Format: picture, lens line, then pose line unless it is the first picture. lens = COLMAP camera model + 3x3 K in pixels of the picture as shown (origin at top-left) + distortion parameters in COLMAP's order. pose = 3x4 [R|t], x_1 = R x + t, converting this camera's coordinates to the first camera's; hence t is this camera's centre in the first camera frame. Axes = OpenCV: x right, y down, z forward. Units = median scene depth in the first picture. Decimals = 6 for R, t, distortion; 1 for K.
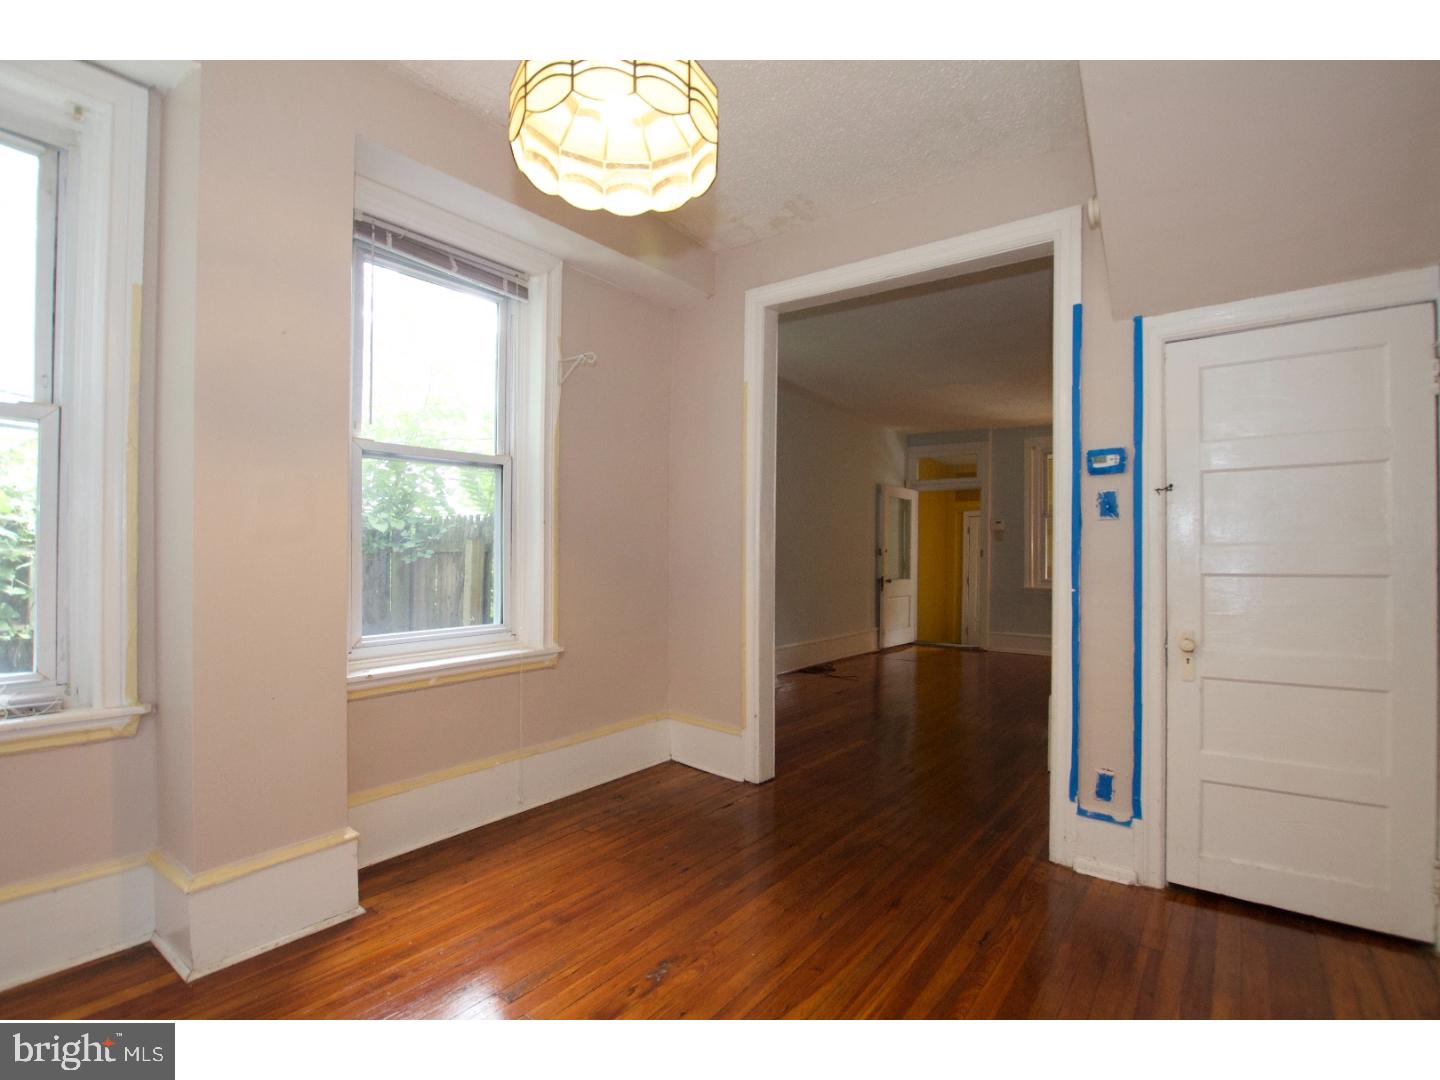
lens RADIAL K [[685.4, 0, 721.4], [0, 685.4, 553.2], [0, 0, 1]] dist [-0.037387, 0.007485]
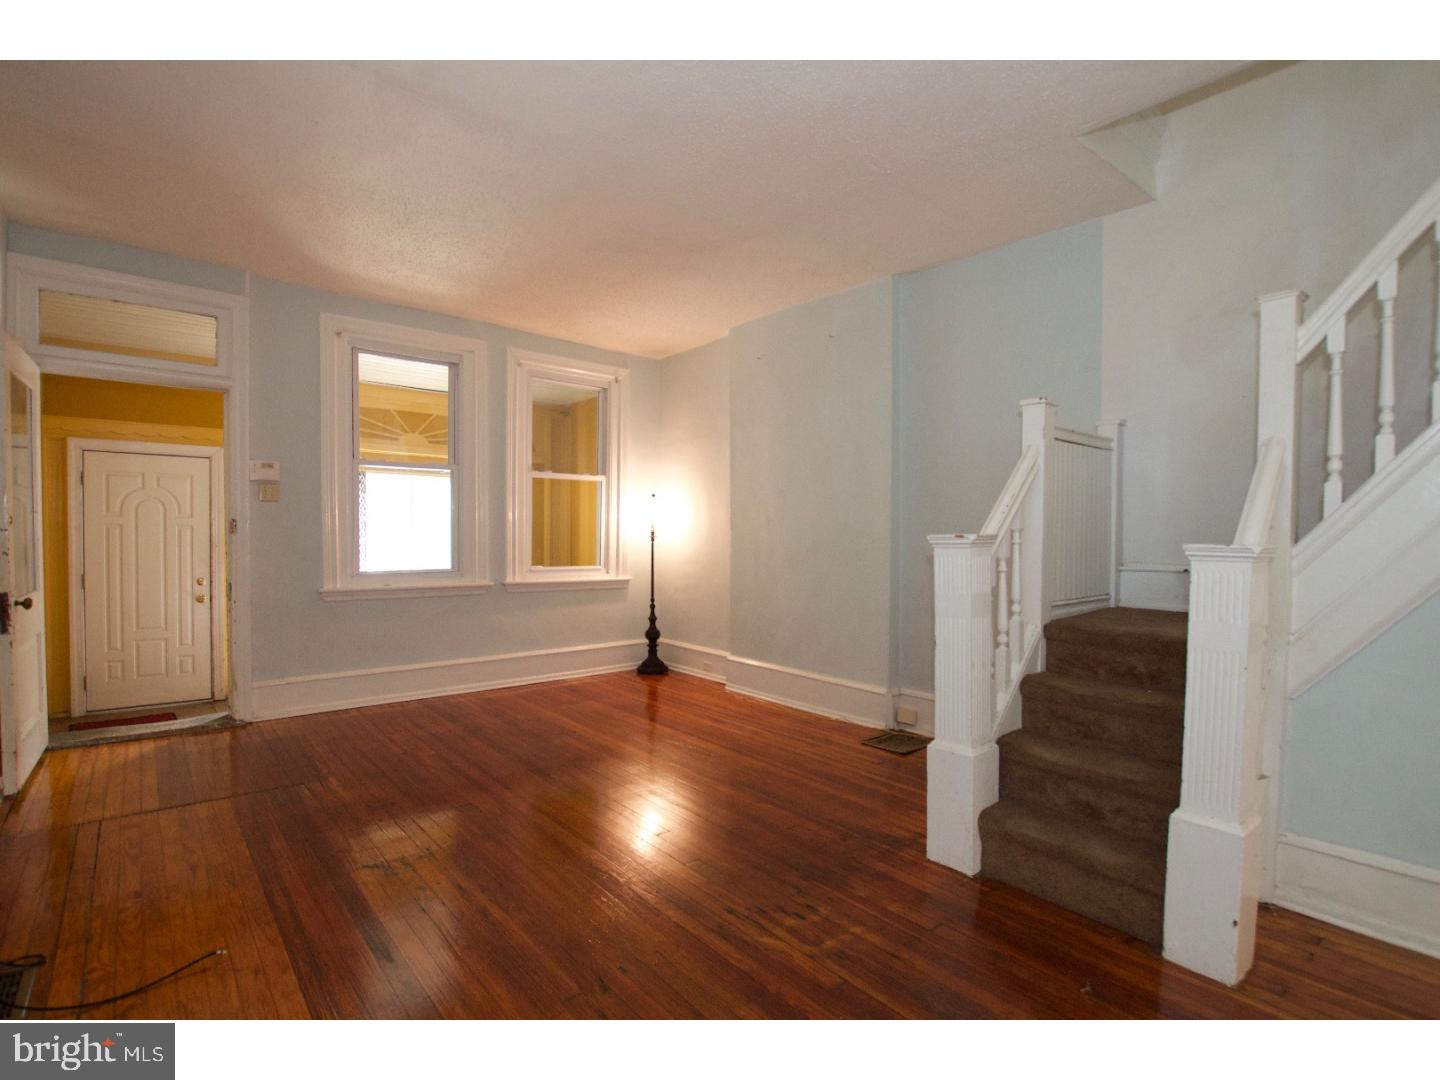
lens RADIAL K [[694.3, 0, 722.2], [0, 694.3, 554.6], [0, 0, 1]] dist [-0.030608, 0.000416]
pose [[0.215777, -0.038856, 0.975669, -0.054603], [-0.008370, 0.999098, 0.041640, -0.007676], [-0.976407, -0.017151, 0.215257, 1.590884]]
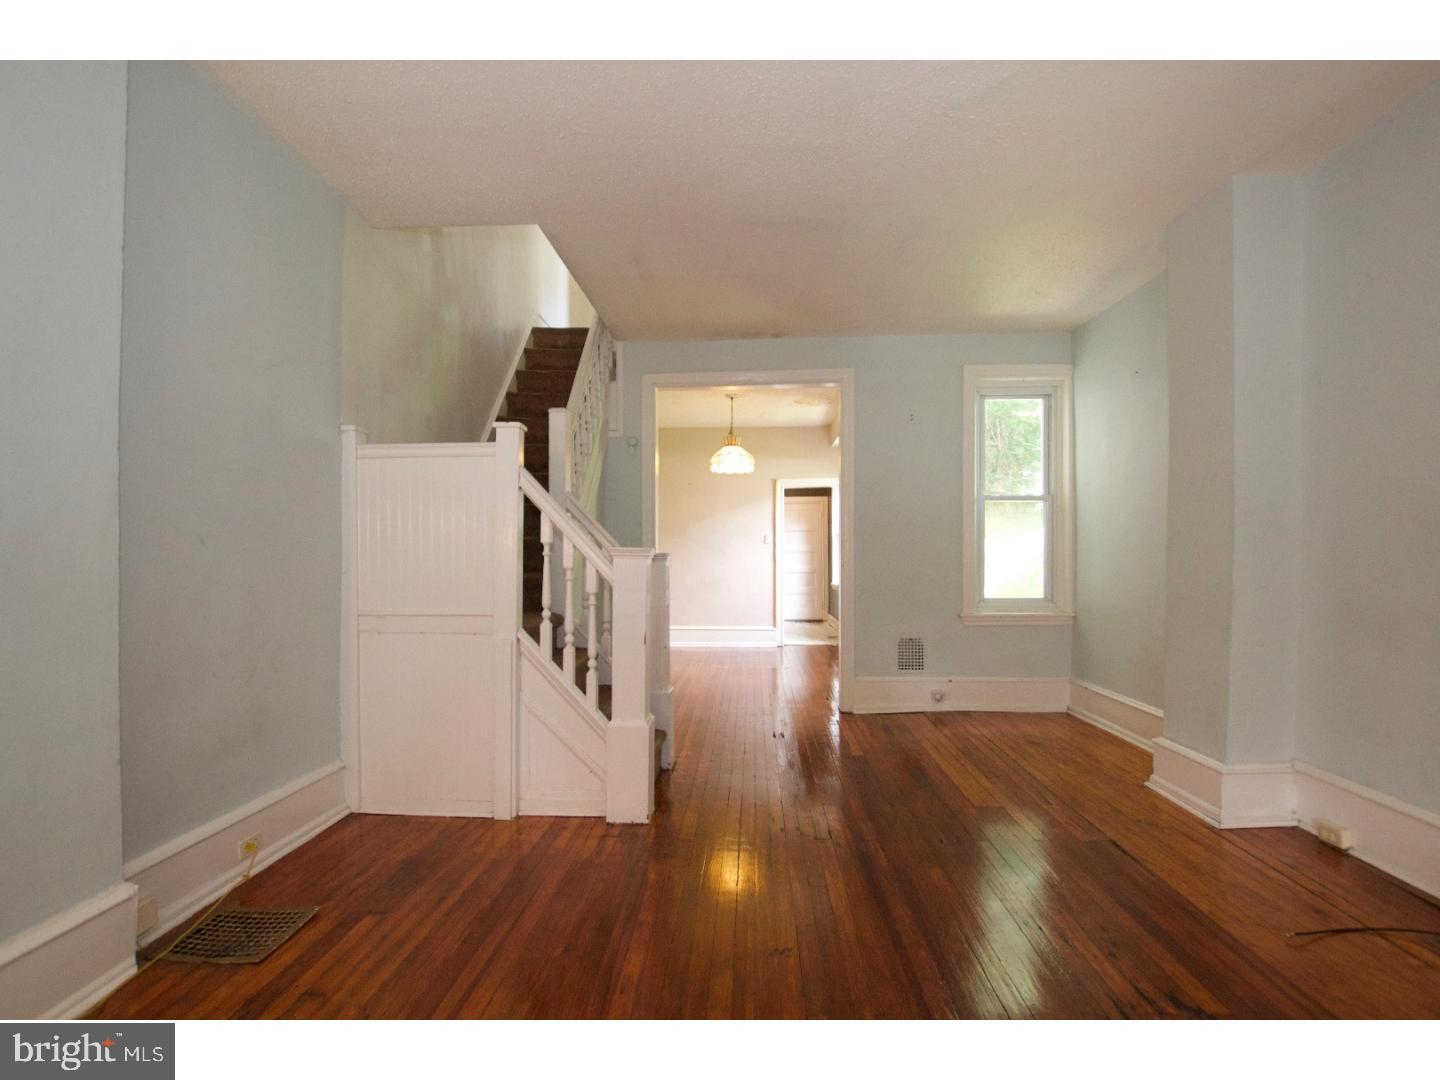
lens RADIAL K [[694.3, 0, 722.2], [0, 694.3, 554.6], [0, 0, 1]] dist [-0.030608, 0.000416]
pose [[-0.819562, -0.008848, -0.572922, 1.279129], [-0.005978, 0.999958, -0.006892, 0.017696], [0.572959, -0.002223, -0.819581, 2.387909]]
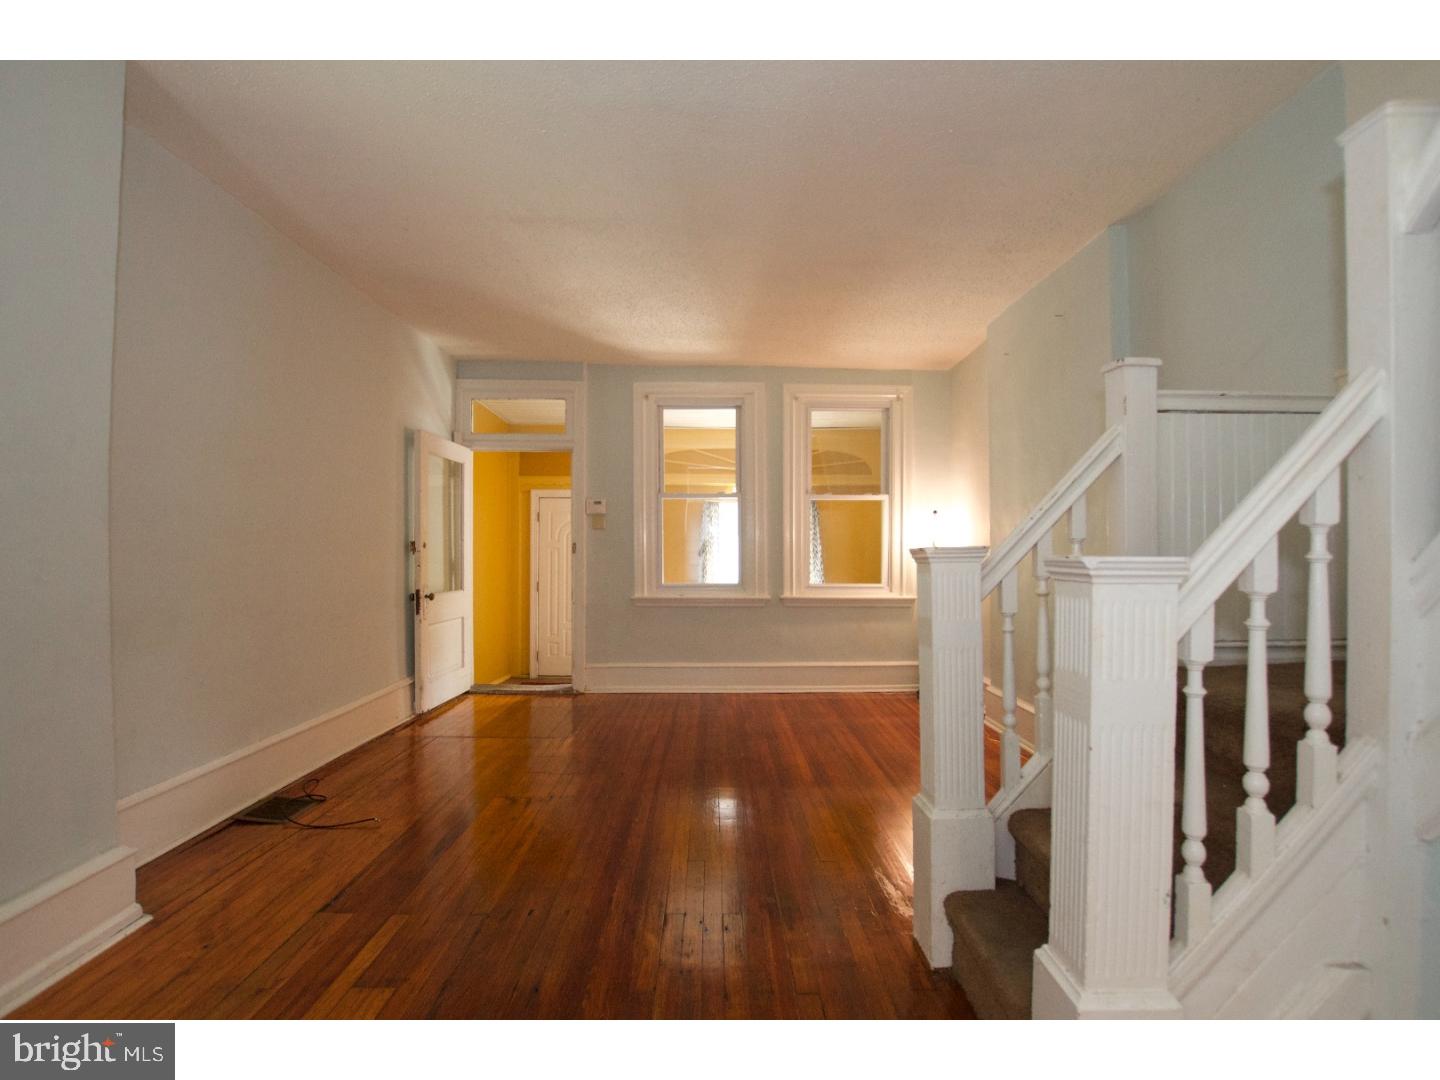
lens RADIAL K [[685.4, 0, 721.4], [0, 685.4, 553.2], [0, 0, 1]] dist [-0.037387, 0.007485]
pose [[0.783354, -0.010953, 0.621479, 0.224361], [0.006078, 0.999932, 0.009961, -0.001669], [-0.621546, -0.004025, 0.783368, 1.105482]]
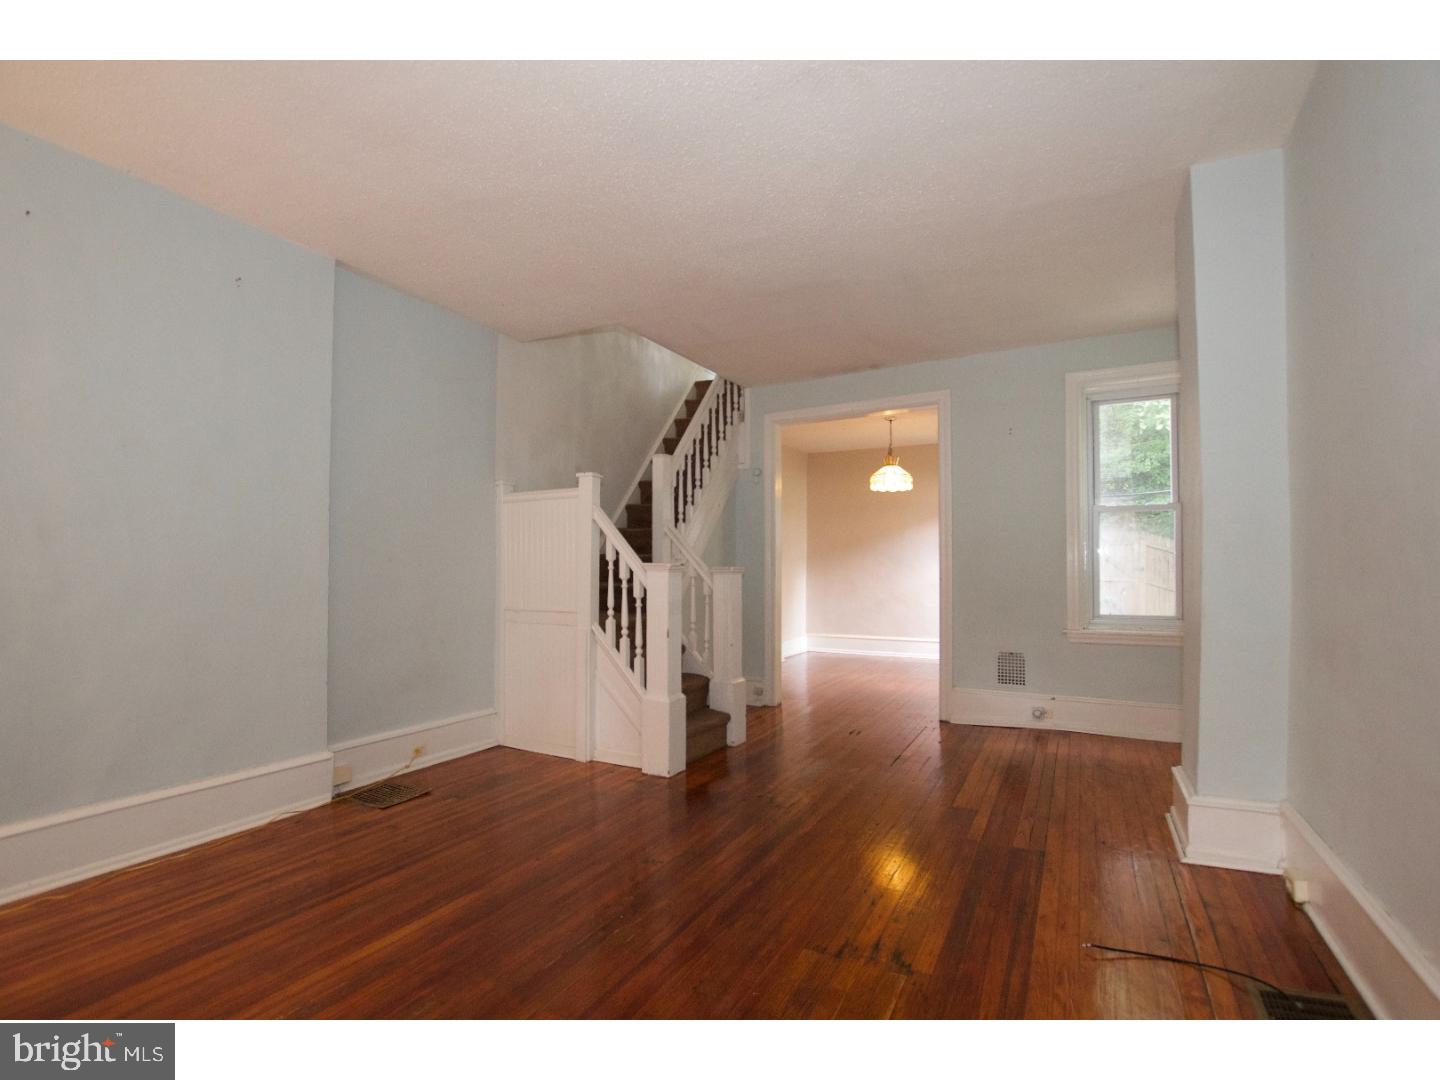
lens RADIAL K [[685.4, 0, 721.4], [0, 685.4, 553.2], [0, 0, 1]] dist [-0.037387, 0.007485]
pose [[-0.987679, -0.012597, -0.155986, 0.906150], [-0.008916, 0.999665, -0.024279, 0.012277], [0.156239, -0.022589, -0.987461, 2.780062]]
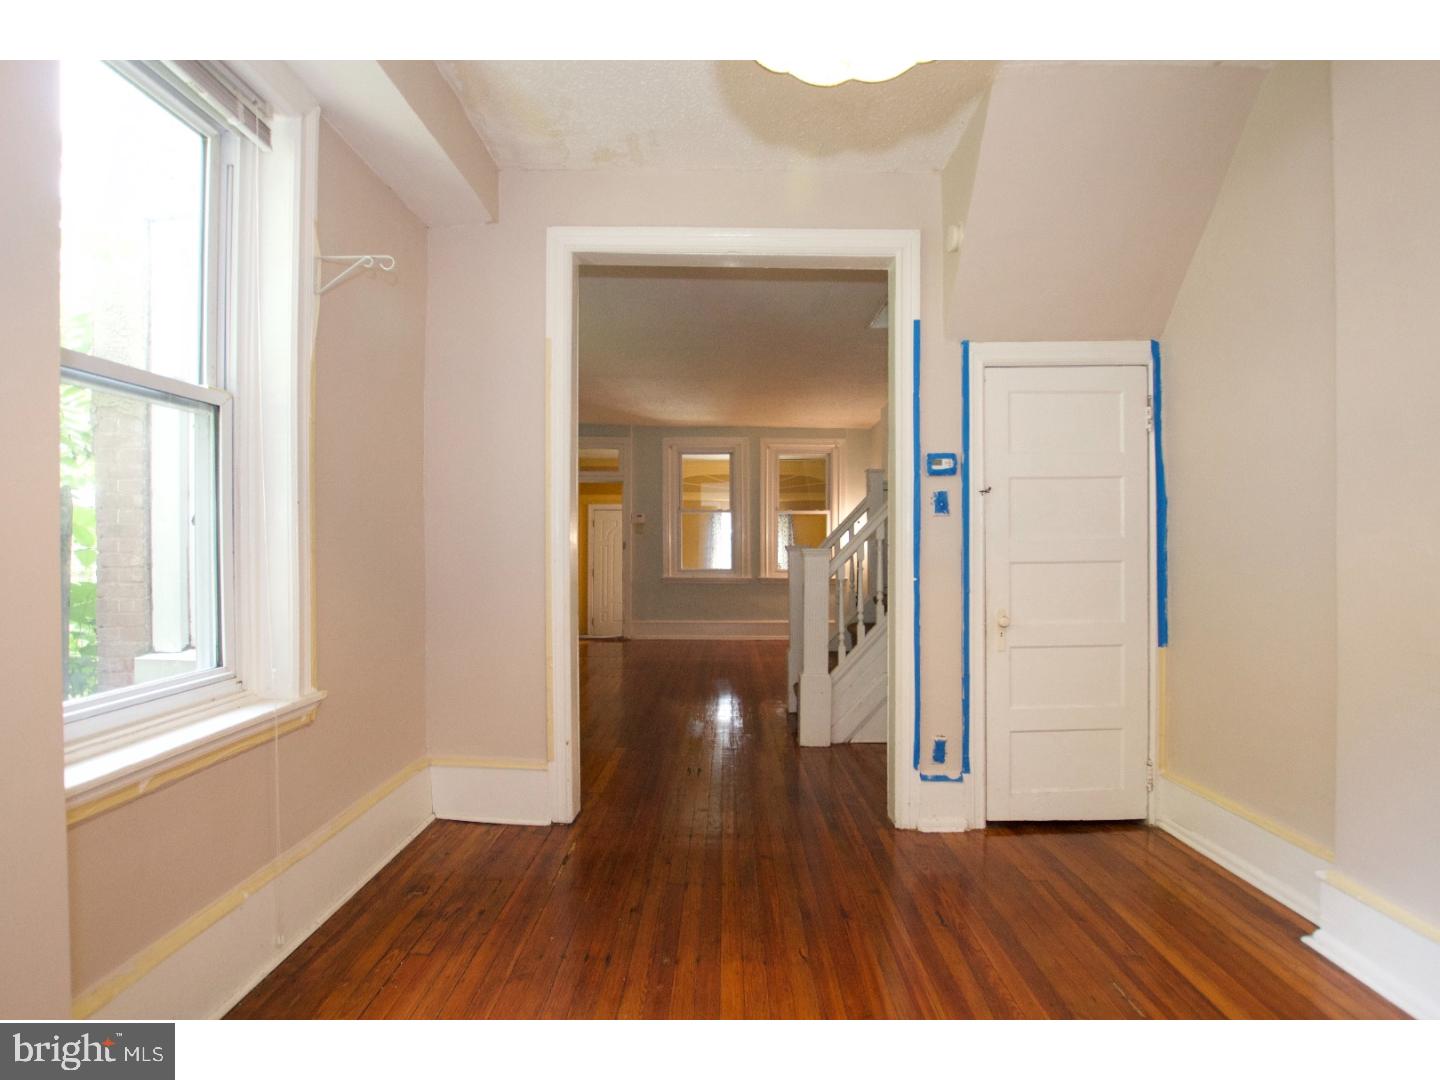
lens RADIAL K [[677.3, 0, 727.3], [0, 677.3, 554.1], [0, 0, 1]] dist [-0.033738, -0.000013]
pose [[0.795769, -0.013198, 0.605456, -0.327185], [0.005117, 0.999873, 0.015071, -0.003712], [-0.605578, -0.008895, 0.795736, 0.261857]]
